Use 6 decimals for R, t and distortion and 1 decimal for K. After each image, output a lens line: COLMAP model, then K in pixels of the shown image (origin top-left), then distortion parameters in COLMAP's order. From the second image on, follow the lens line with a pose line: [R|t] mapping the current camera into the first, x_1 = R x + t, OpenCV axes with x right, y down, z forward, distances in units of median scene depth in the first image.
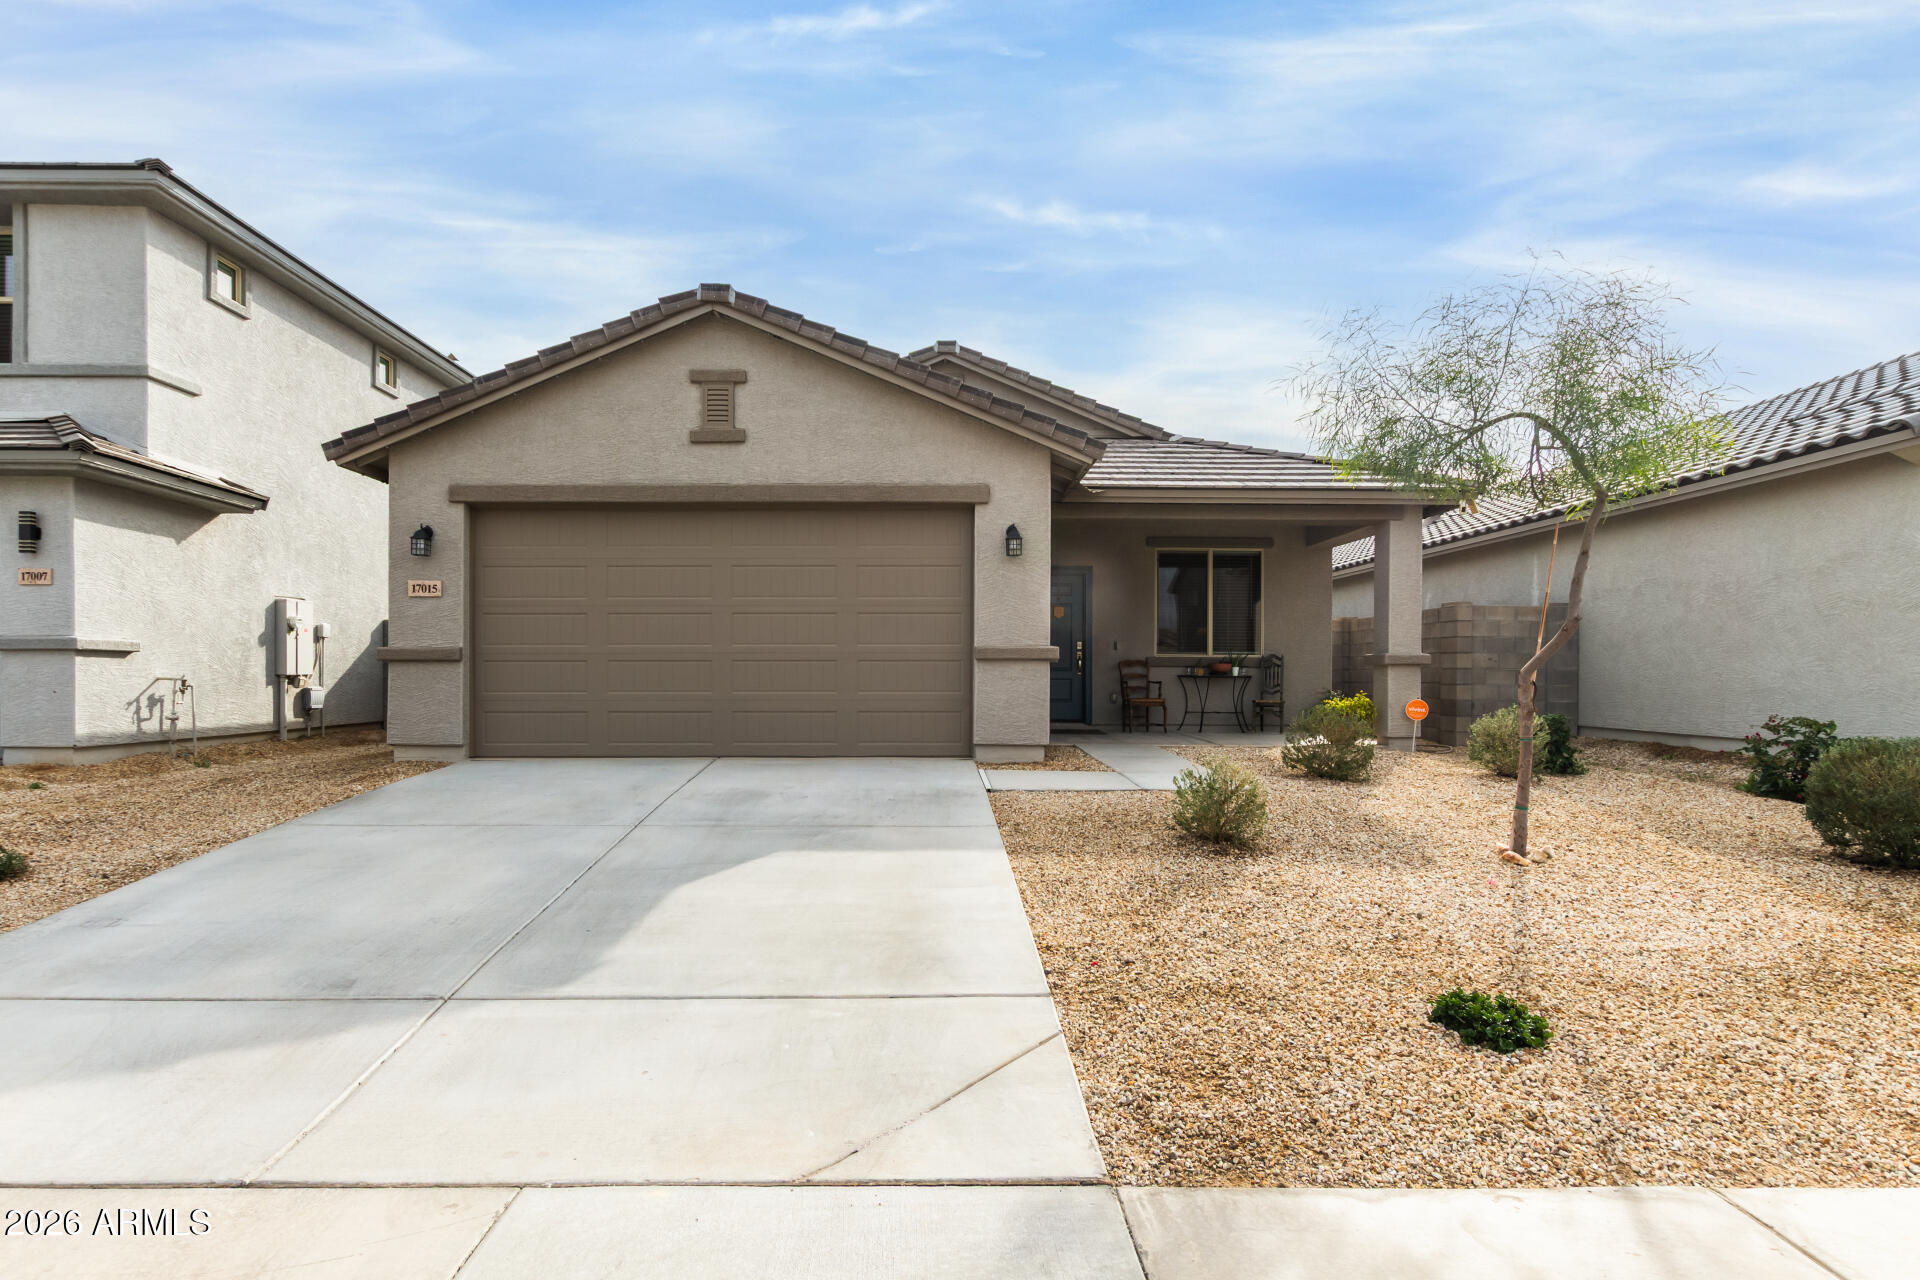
lens RADIAL K [[949.5, 0, 958.2], [0, 949.5, 674.8], [0, 0, 1]] dist [-0.003880, -0.000729]
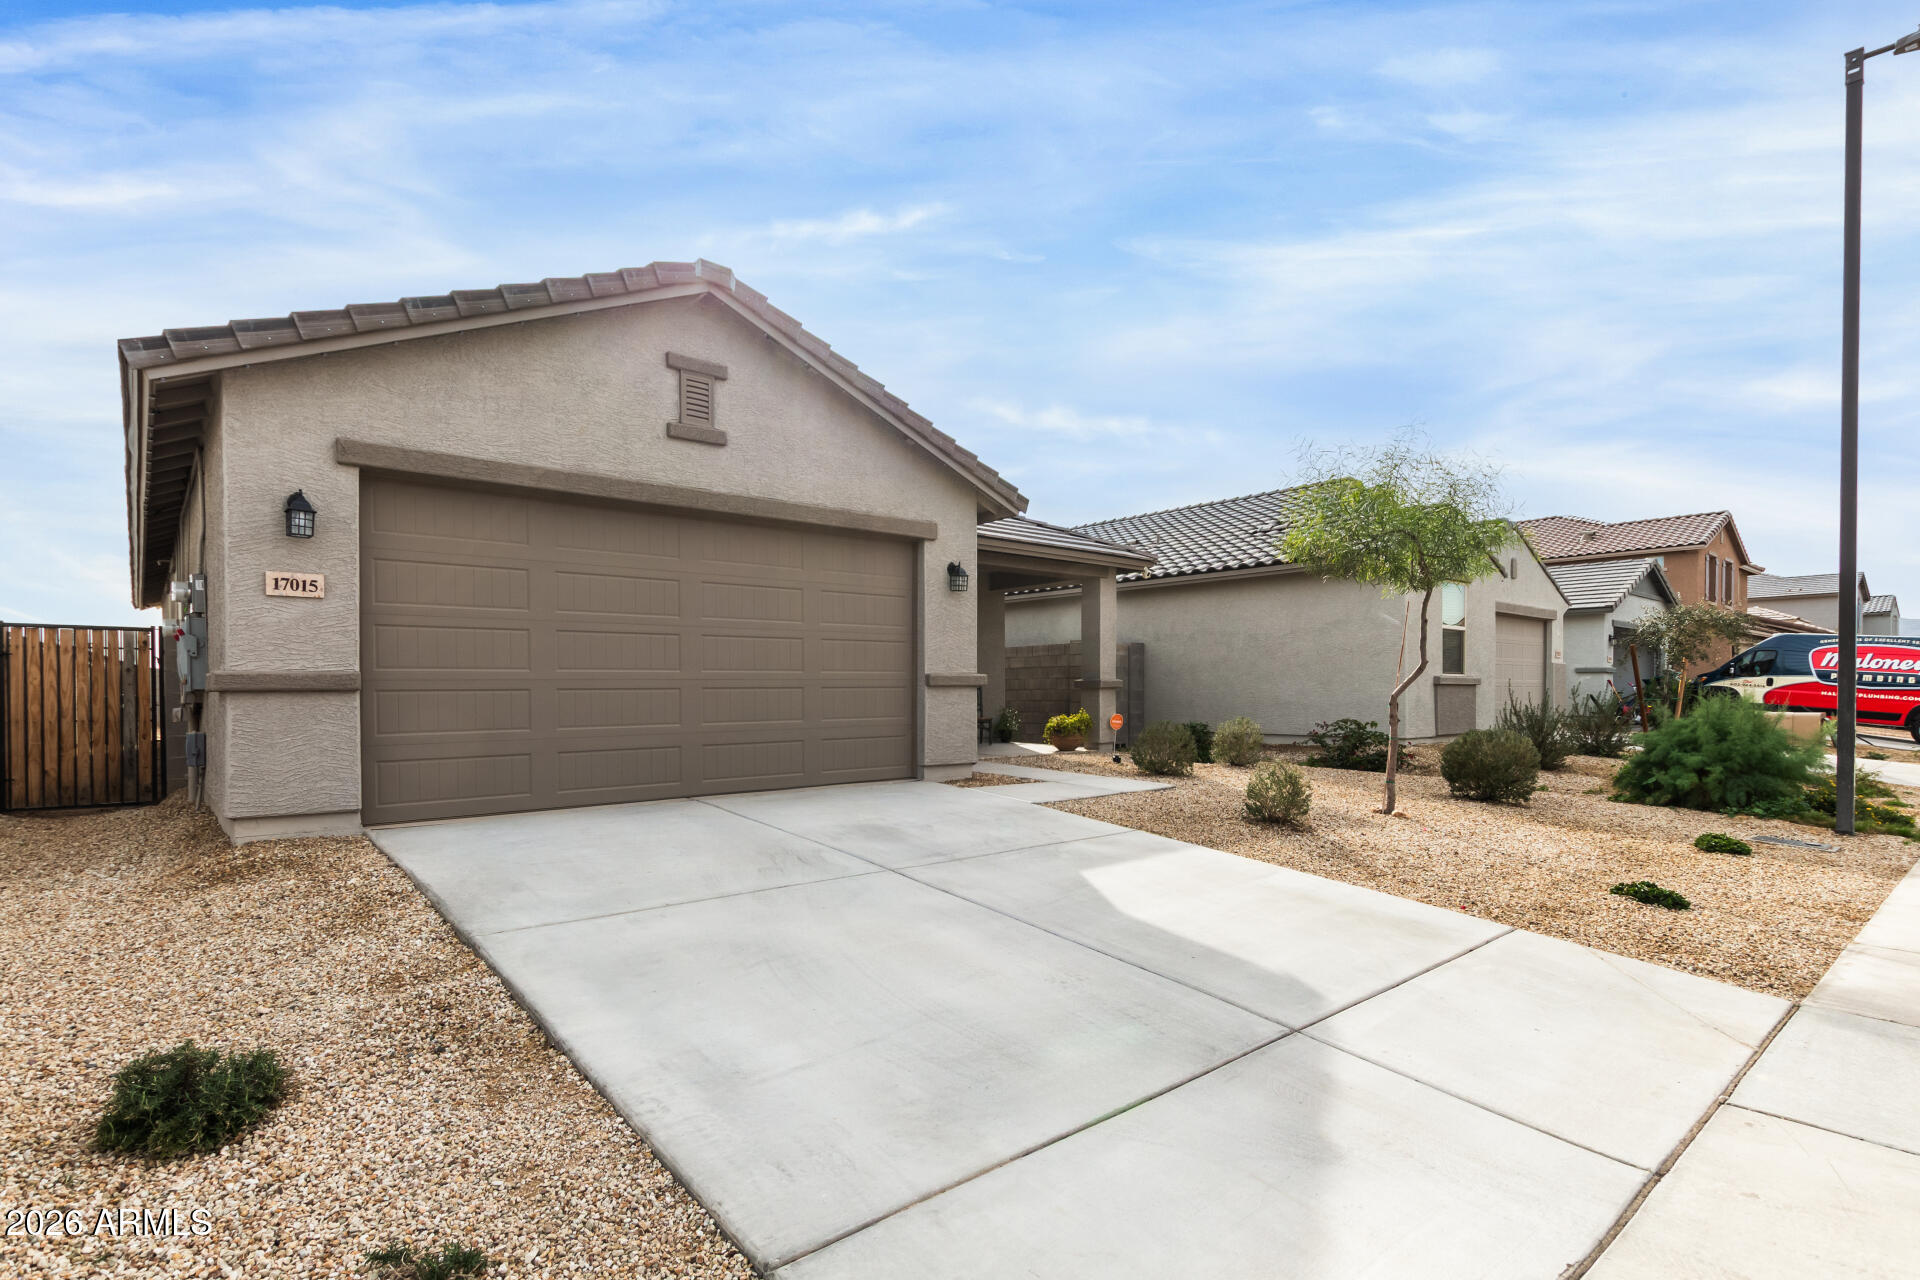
lens RADIAL K [[901.2, 0, 962.6], [0, 901.2, 697.4], [0, 0, 1]] dist [0.001478, -0.000246]
pose [[0.772869, -0.011322, 0.634464, -0.596836], [0.006506, 0.999930, 0.009919, -0.013318], [-0.634532, -0.003539, 0.772888, 0.194198]]
